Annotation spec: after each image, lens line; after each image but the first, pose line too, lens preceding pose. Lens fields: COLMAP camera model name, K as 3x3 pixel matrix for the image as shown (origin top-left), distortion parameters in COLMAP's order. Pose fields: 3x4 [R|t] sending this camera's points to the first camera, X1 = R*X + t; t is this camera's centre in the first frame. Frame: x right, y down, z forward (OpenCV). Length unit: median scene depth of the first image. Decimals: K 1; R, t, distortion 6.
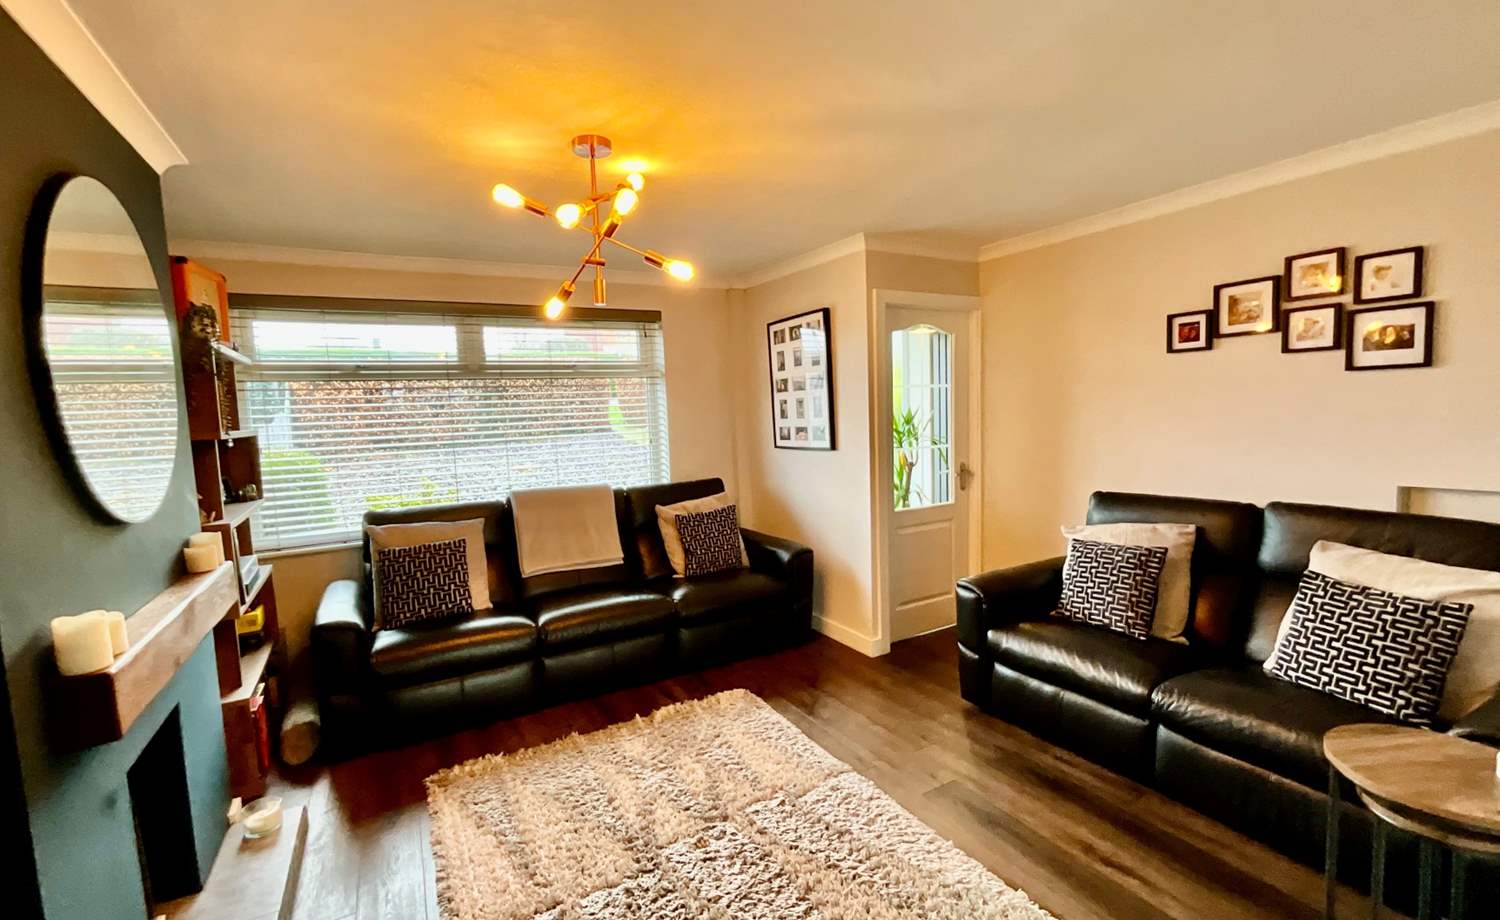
lens RADIAL K [[617.2, 0, 735.5], [0, 617.2, 457.6], [0, 0, 1]] dist [-0.003507, 0.001779]
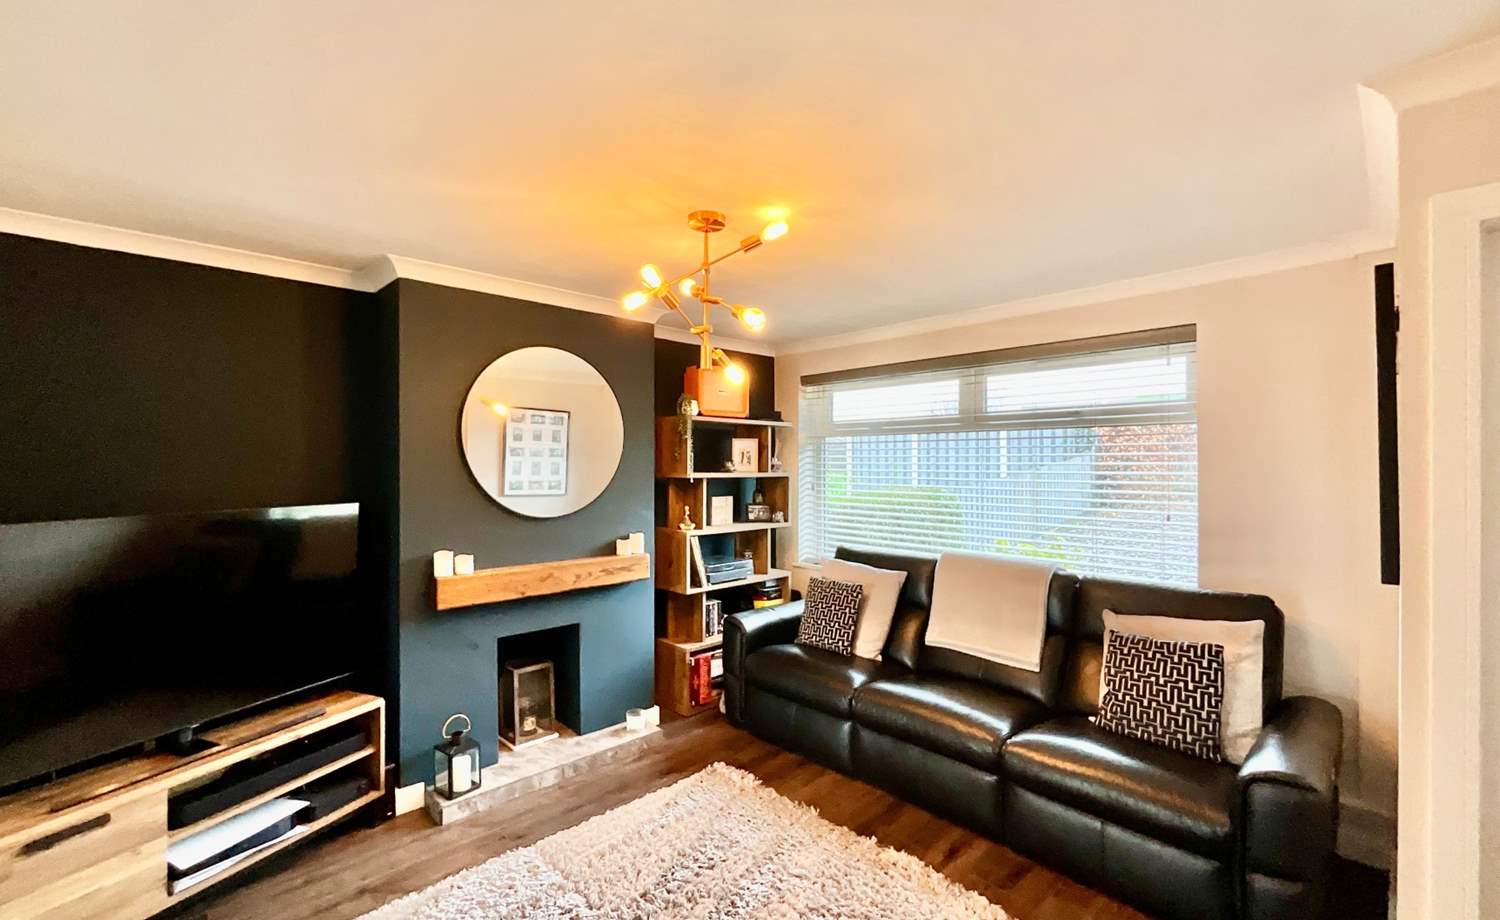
lens RADIAL K [[617.2, 0, 751.3], [0, 617.2, 461.6], [0, 0, 1]] dist [-0.003507, 0.001779]
pose [[0.279876, 0.038517, -0.959263, 0.421095], [-0.089120, 0.995923, 0.013987, -0.064339], [0.955891, 0.081575, 0.282167, 0.414653]]
